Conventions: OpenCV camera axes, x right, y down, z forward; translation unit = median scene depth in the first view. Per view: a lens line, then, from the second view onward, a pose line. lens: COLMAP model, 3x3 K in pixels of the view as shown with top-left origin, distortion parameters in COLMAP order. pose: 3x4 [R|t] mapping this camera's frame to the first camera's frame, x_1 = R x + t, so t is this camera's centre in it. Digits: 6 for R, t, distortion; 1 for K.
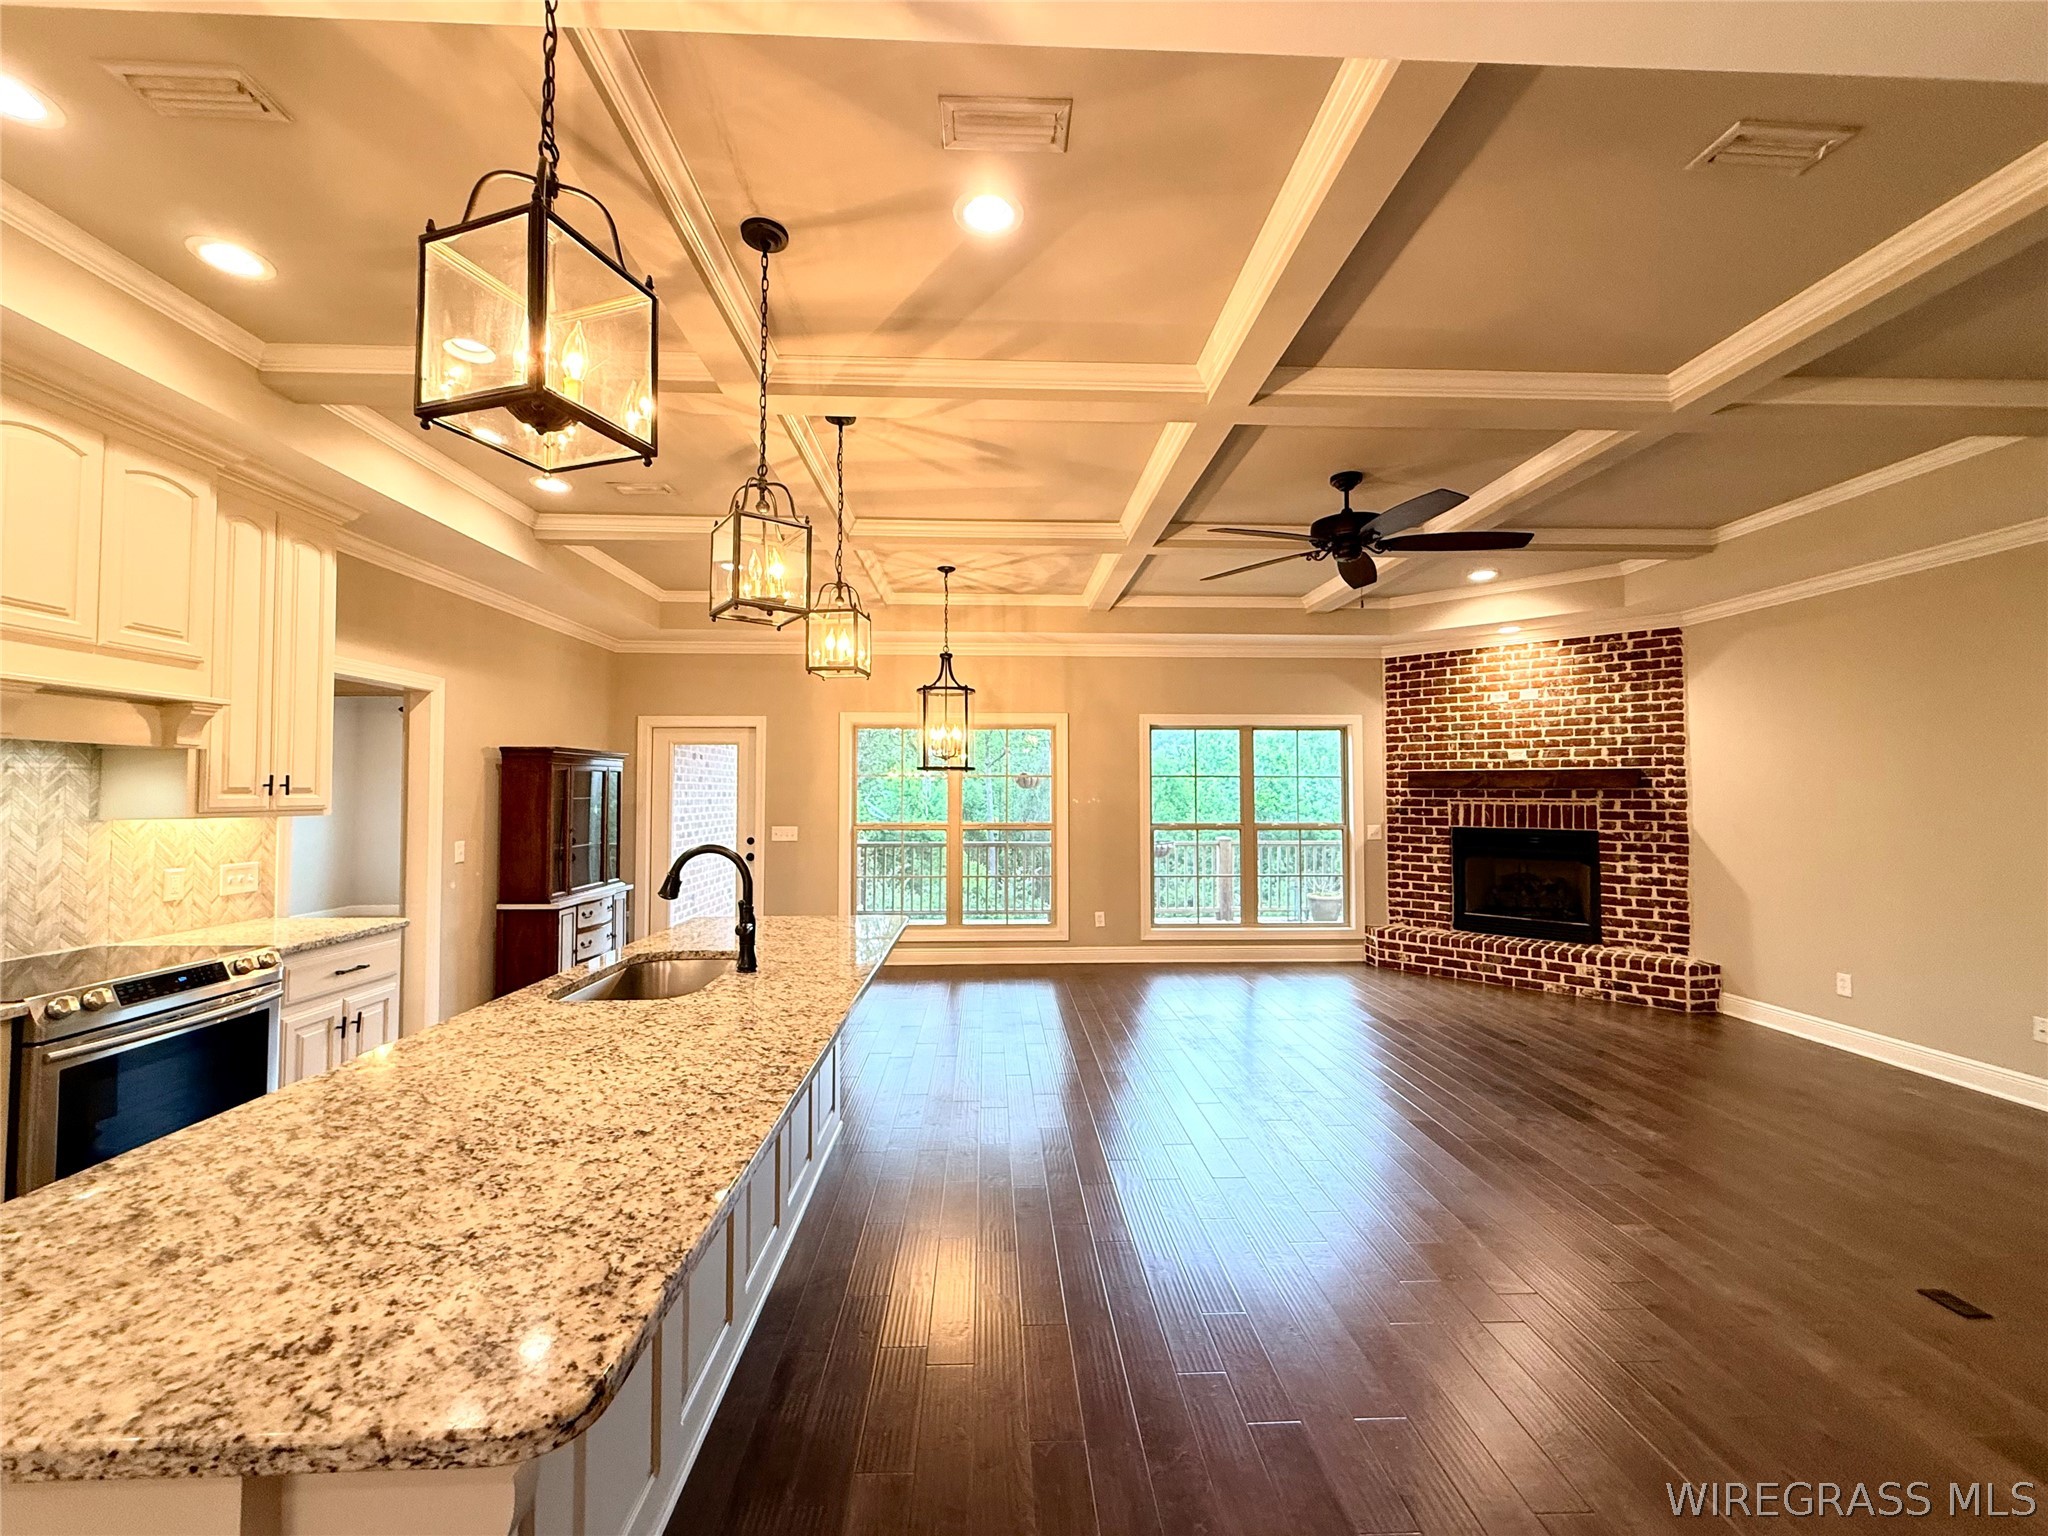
lens RADIAL K [[815.9, 0, 1017.0], [0, 815.9, 767.8], [0, 0, 1]] dist [-0.000444, 0.000188]
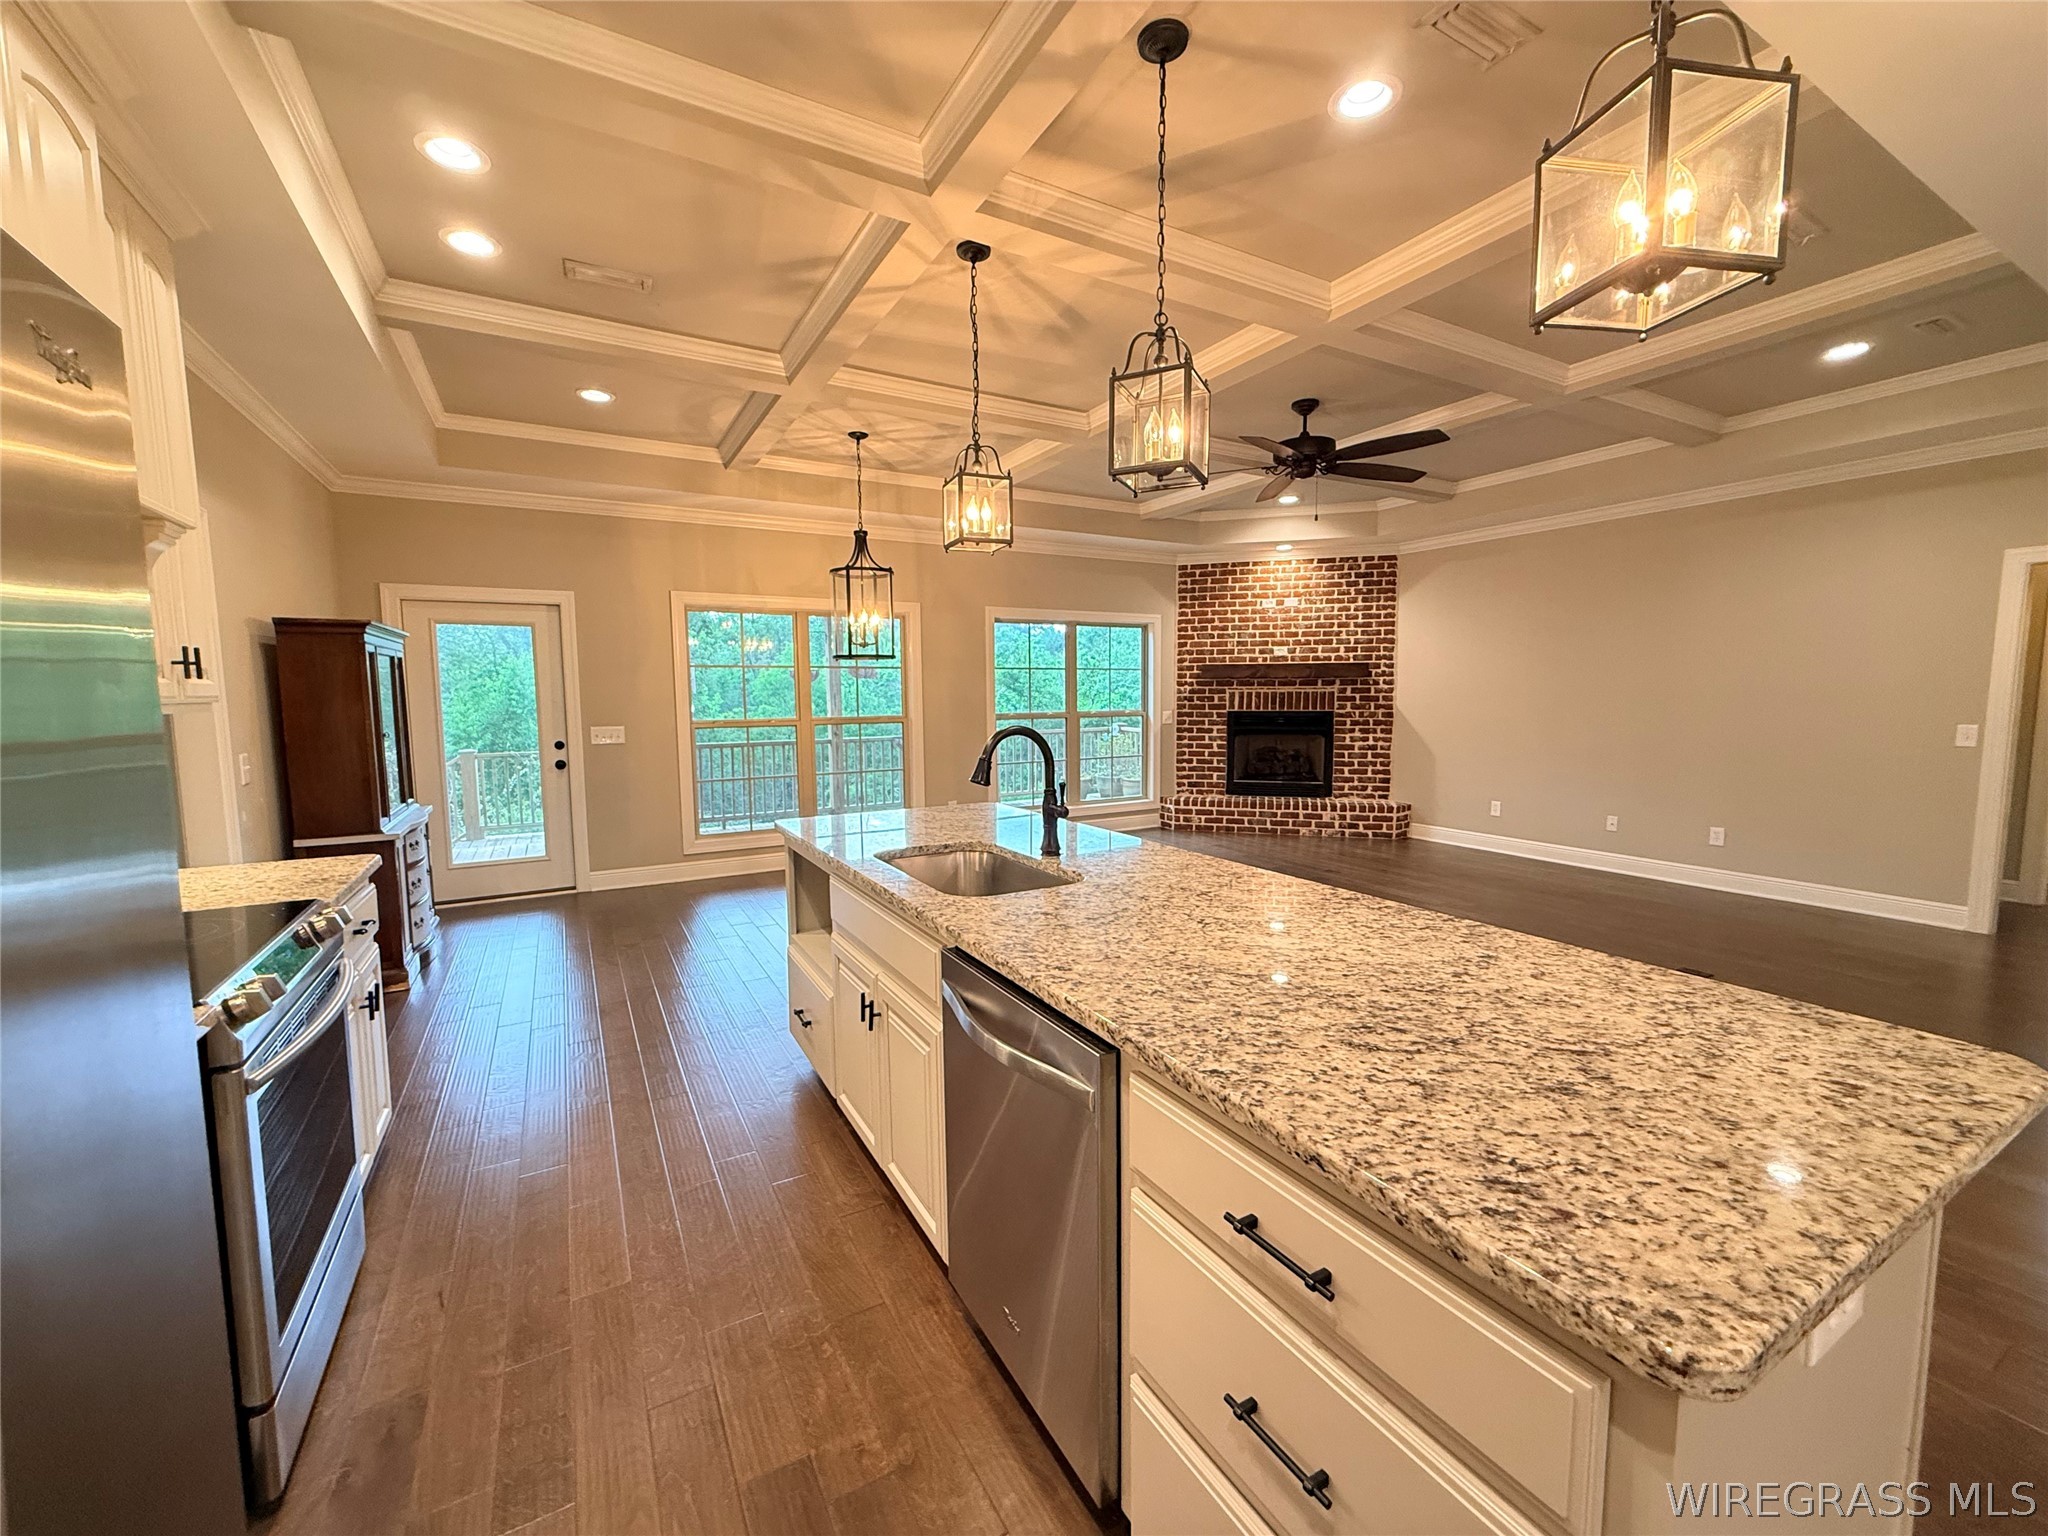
lens RADIAL K [[815.9, 0, 1017.4], [0, 815.9, 765.6], [0, 0, 1]] dist [-0.000444, 0.000188]
pose [[0.889986, -0.049862, 0.453253, -0.363616], [-0.004973, 0.992883, 0.118991, 0.012861], [-0.455961, -0.108154, 0.883404, 0.077829]]
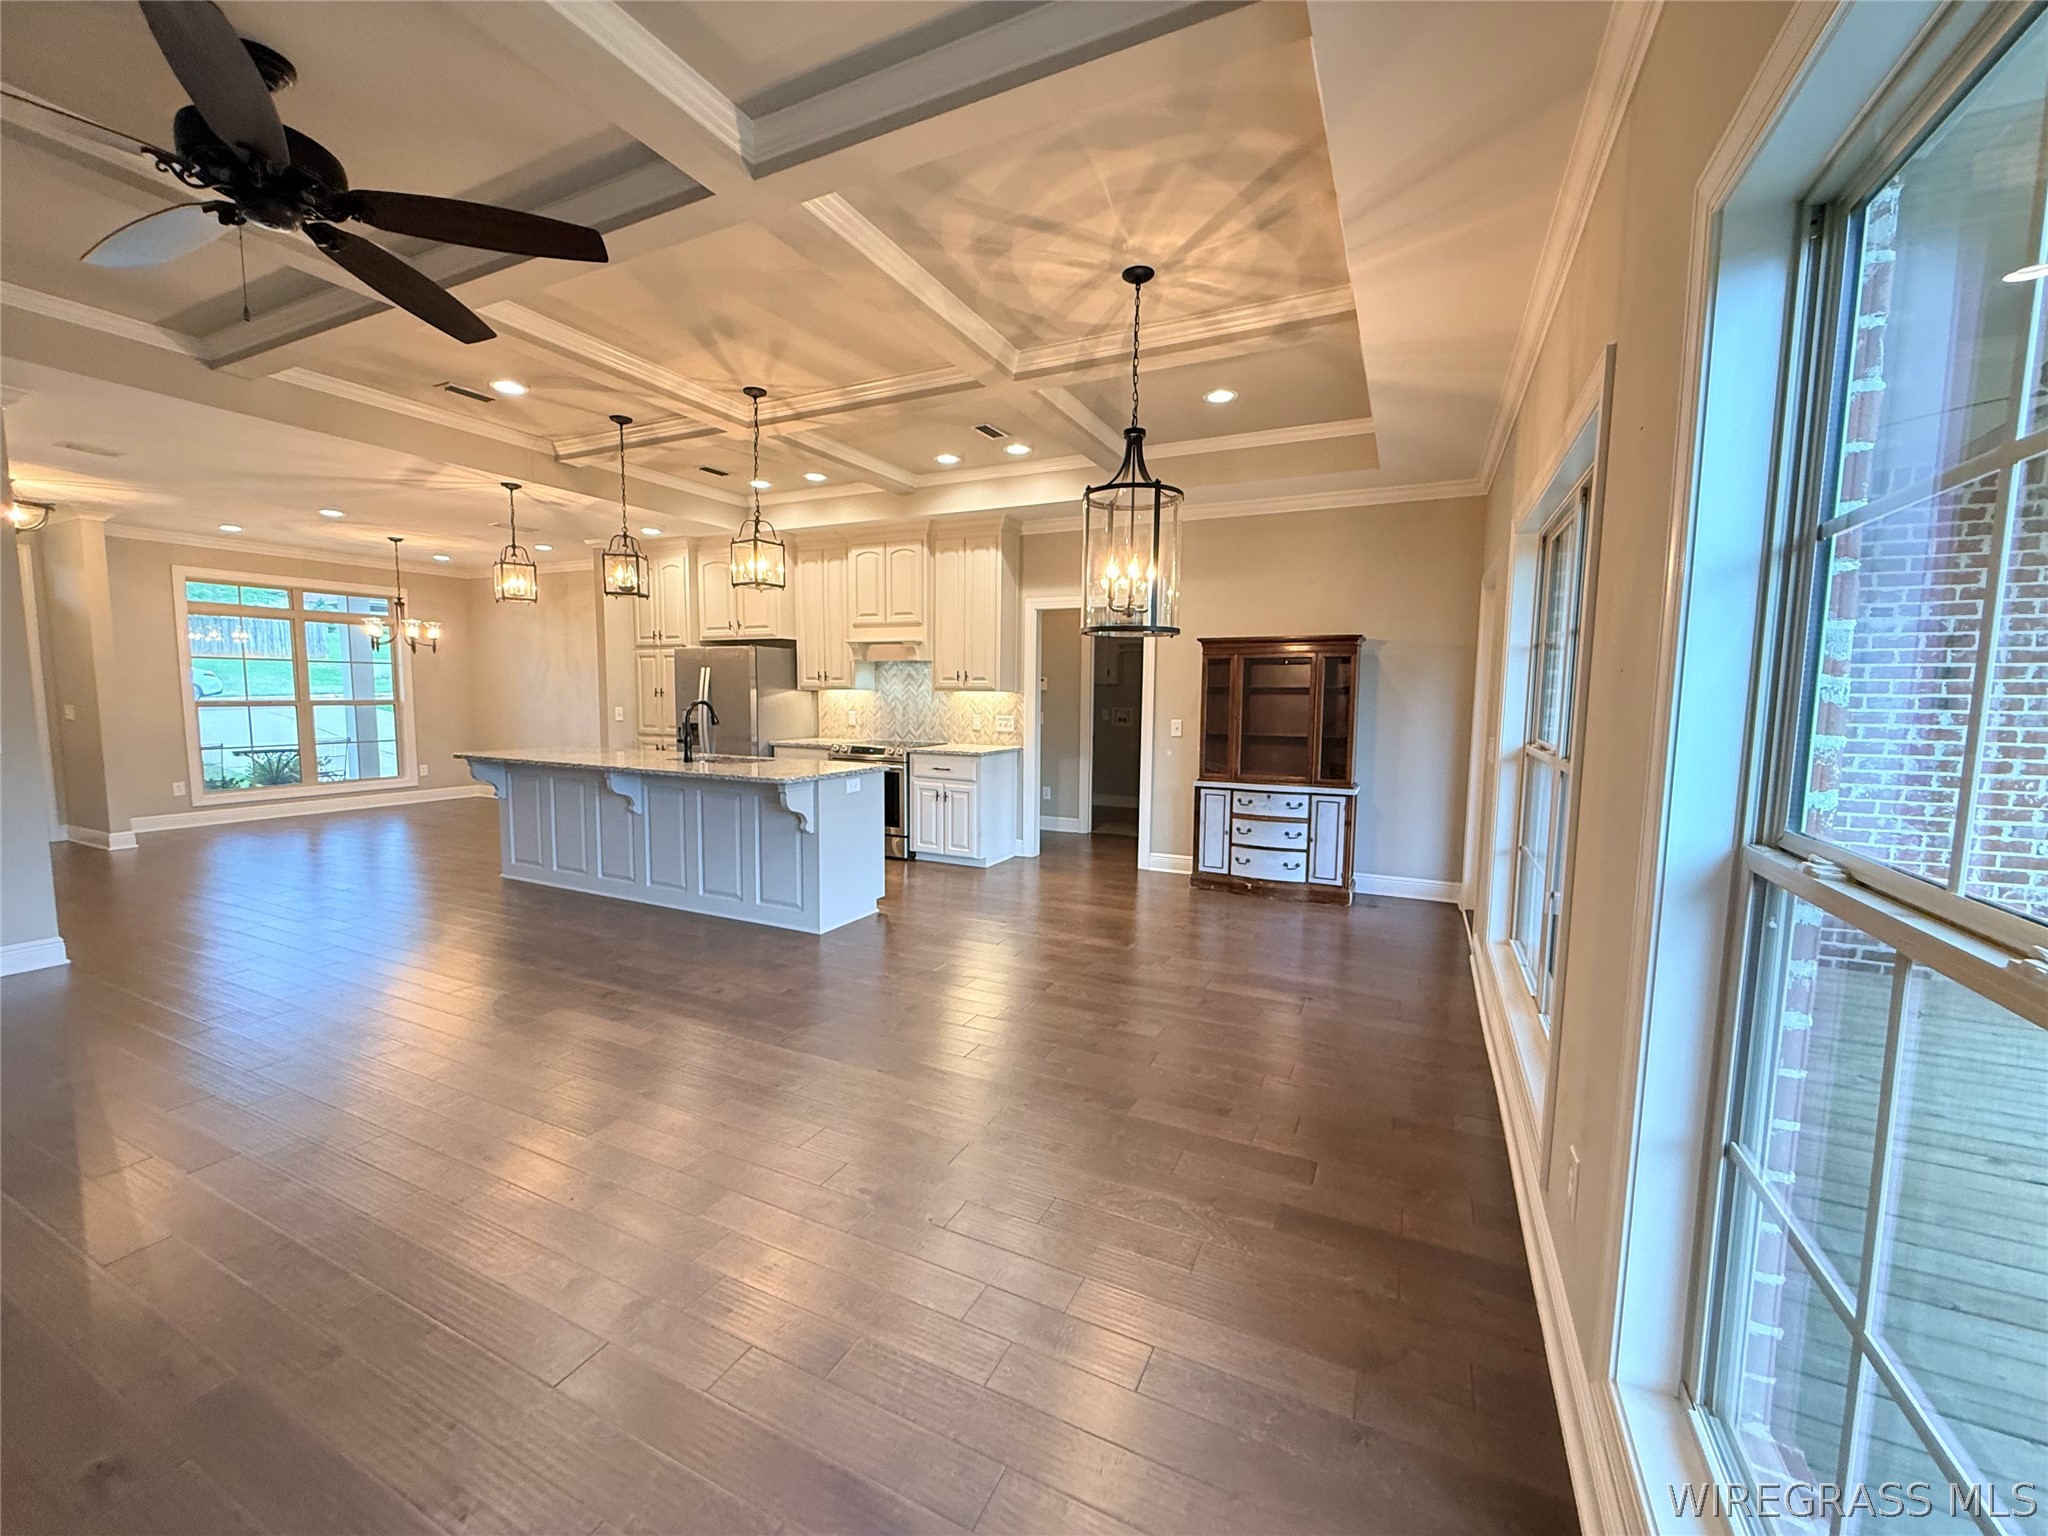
lens RADIAL K [[815.9, 0, 1024.7], [0, 815.9, 761.2], [0, 0, 1]] dist [-0.000444, 0.000188]
pose [[-0.468382, 0.071579, -0.880622, 0.480224], [0.017139, 0.997261, 0.071944, 0.052036], [0.883360, 0.018604, -0.468326, 1.217463]]
